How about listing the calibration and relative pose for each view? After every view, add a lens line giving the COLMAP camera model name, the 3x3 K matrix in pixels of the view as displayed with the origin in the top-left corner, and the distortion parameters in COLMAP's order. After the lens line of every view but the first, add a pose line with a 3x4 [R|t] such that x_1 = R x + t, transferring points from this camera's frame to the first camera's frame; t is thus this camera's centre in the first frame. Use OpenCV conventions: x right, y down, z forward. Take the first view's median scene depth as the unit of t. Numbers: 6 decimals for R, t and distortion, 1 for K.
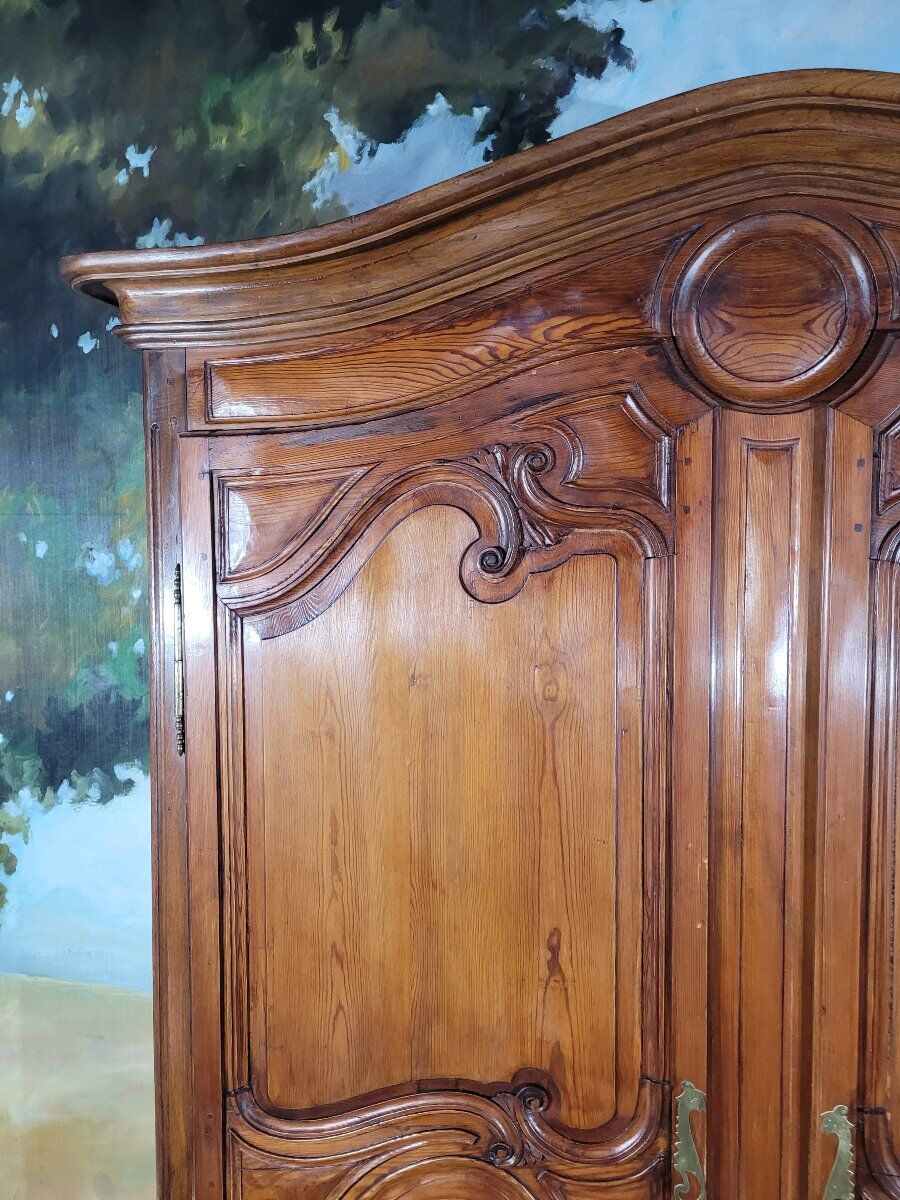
lens RADIAL K [[920.6, 0, 459.3], [0, 920.6, 582.2], [0, 0, 1]] dist [0.047897, -0.028783]
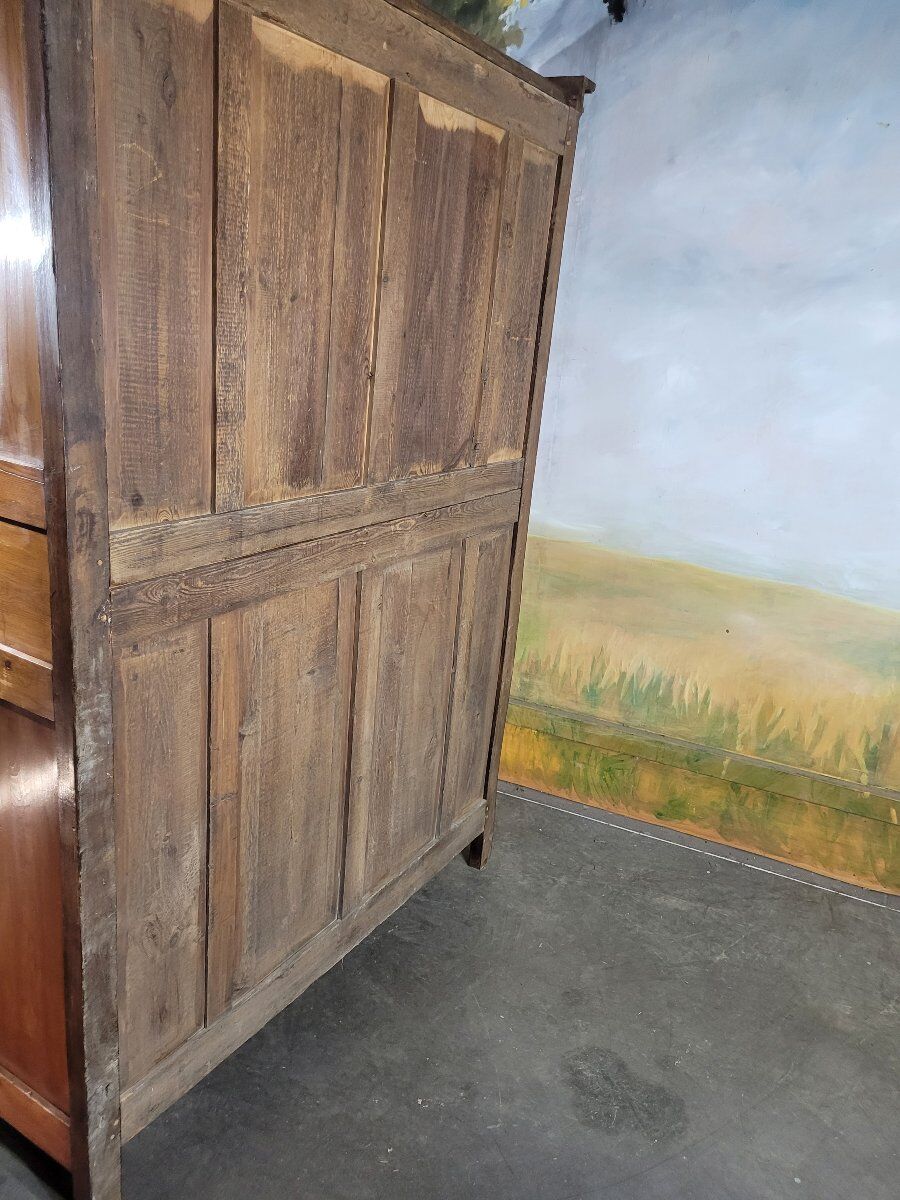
lens RADIAL K [[920.6, 0, 439.6], [0, 920.6, 587.7], [0, 0, 1]] dist [0.047897, -0.028783]
pose [[0.963156, 0.153082, -0.221127, 0.393538], [-0.106606, 0.972159, 0.208666, 0.368238], [0.246914, -0.177404, 0.952660, -1.255997]]
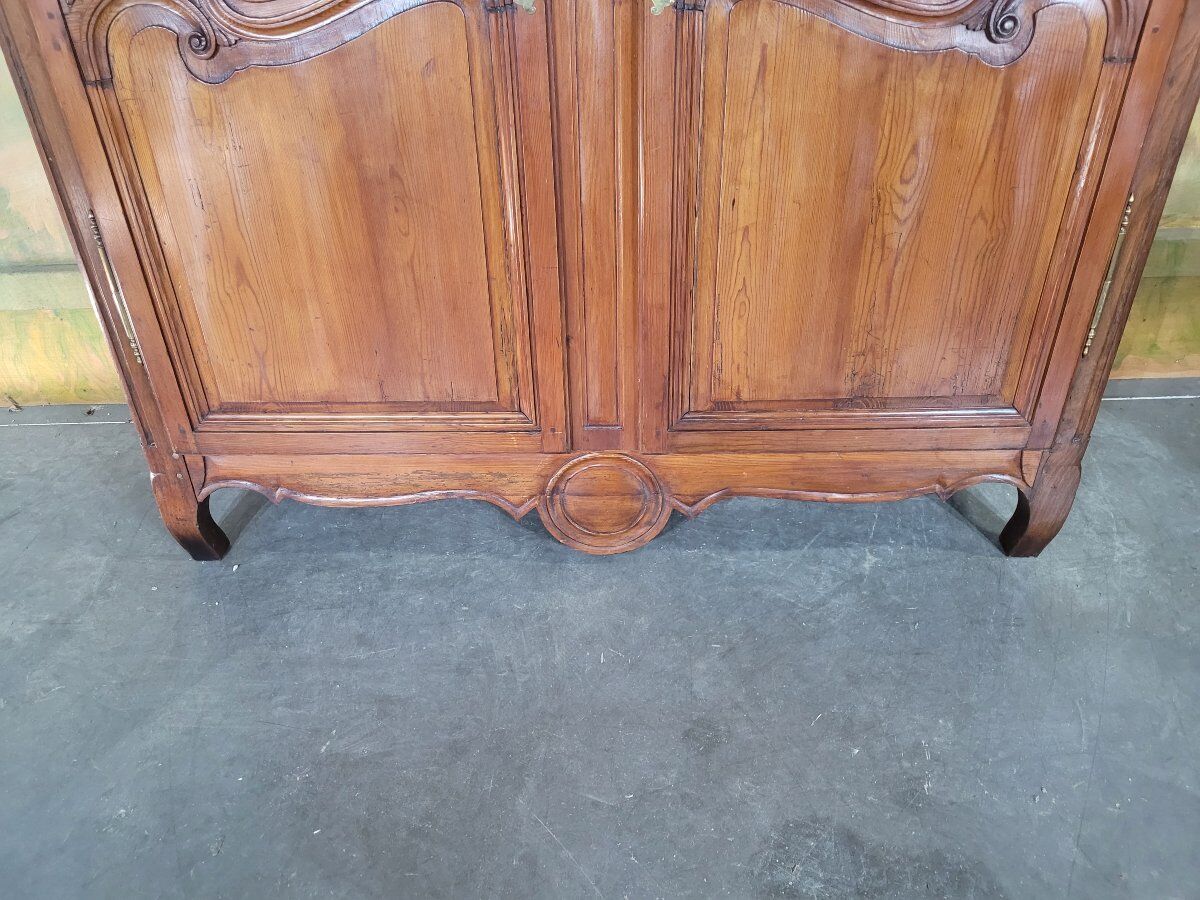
lens RADIAL K [[920.6, 0, 590.8], [0, 920.6, 469.9], [0, 0, 1]] dist [0.047897, -0.028783]
pose [[0.985796, -0.111569, 0.125535, 0.118402], [0.035601, 0.869291, 0.493016, 0.832340], [-0.164131, -0.481544, 0.860916, -0.129244]]
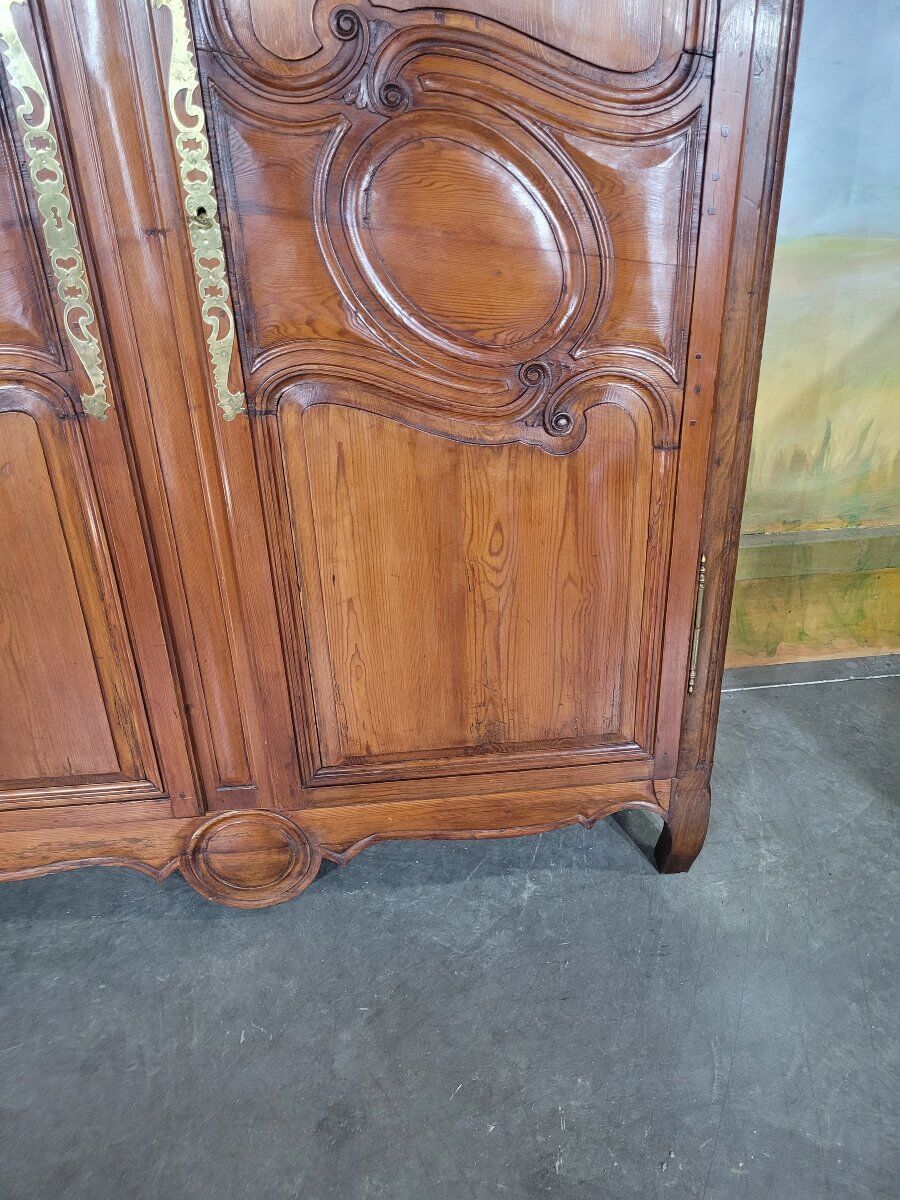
lens RADIAL K [[920.6, 0, 477.1], [0, 920.6, 593.5], [0, 0, 1]] dist [0.047897, -0.028783]
pose [[0.958813, -0.149883, 0.241273, 0.349352], [0.040173, 0.912459, 0.407191, 0.674661], [-0.281182, -0.380727, 0.880899, -0.100974]]
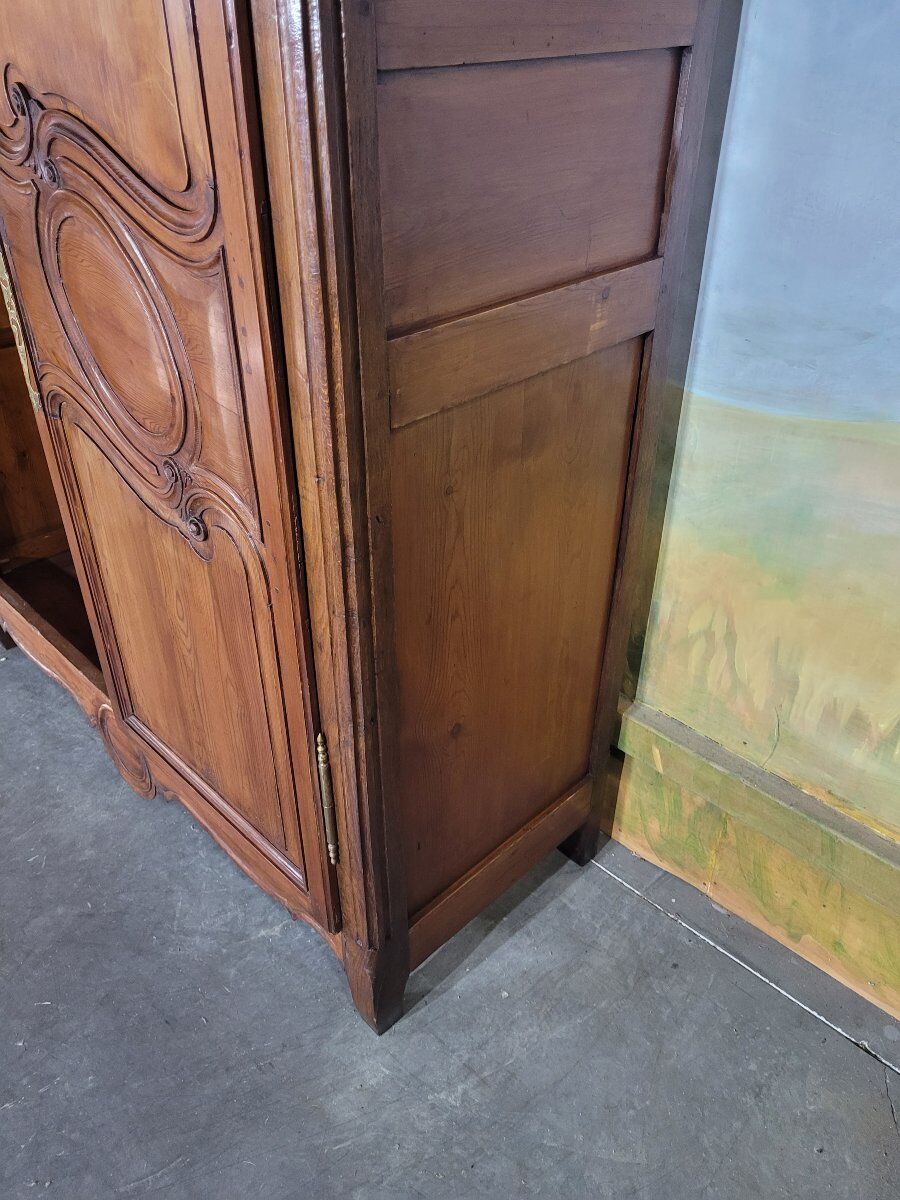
lens RADIAL K [[920.6, 0, 442.8], [0, 920.6, 626.5], [0, 0, 1]] dist [0.047897, -0.028783]
pose [[0.823490, 0.336771, -0.456563, 1.412112], [-0.048139, 0.843331, 0.535234, 0.477171], [0.565285, -0.418782, 0.710686, 0.267900]]
